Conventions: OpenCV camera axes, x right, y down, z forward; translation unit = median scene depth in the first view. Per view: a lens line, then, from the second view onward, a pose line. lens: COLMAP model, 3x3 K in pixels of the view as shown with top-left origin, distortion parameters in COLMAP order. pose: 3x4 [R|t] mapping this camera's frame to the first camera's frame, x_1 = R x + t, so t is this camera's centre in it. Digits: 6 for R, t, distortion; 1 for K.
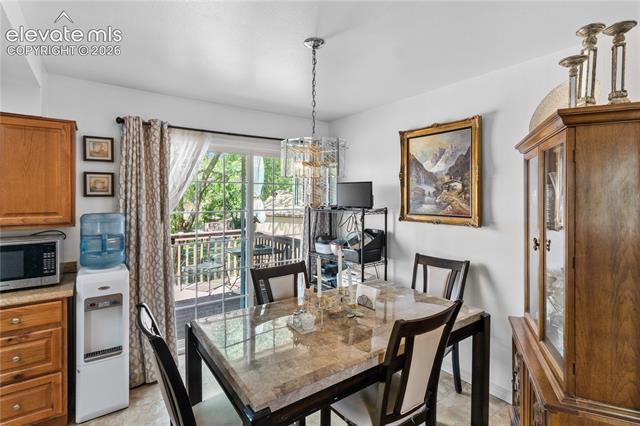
lens RADIAL K [[307.1, 0, 320.2], [0, 307.1, 203.3], [0, 0, 1]] dist [0.000251, 0.000138]
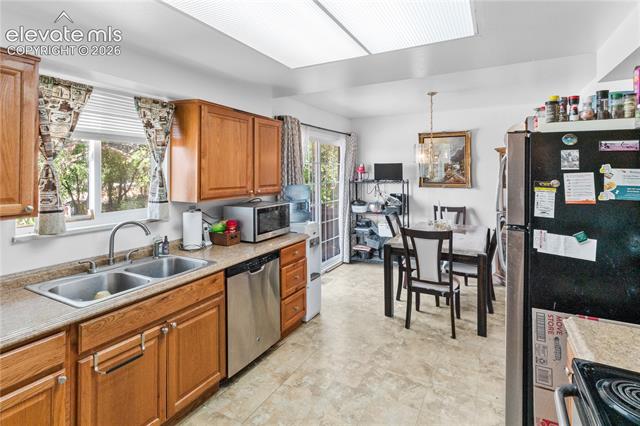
lens RADIAL K [[317.9, 0, 320.4], [0, 317.9, 179.1], [0, 0, 1]] dist [-0.000411, 0.000016]
pose [[0.903473, -0.012655, 0.428458, -1.093135], [0.013553, 0.999908, 0.000956, 0.004484], [-0.428430, 0.004943, 0.903561, -0.362043]]
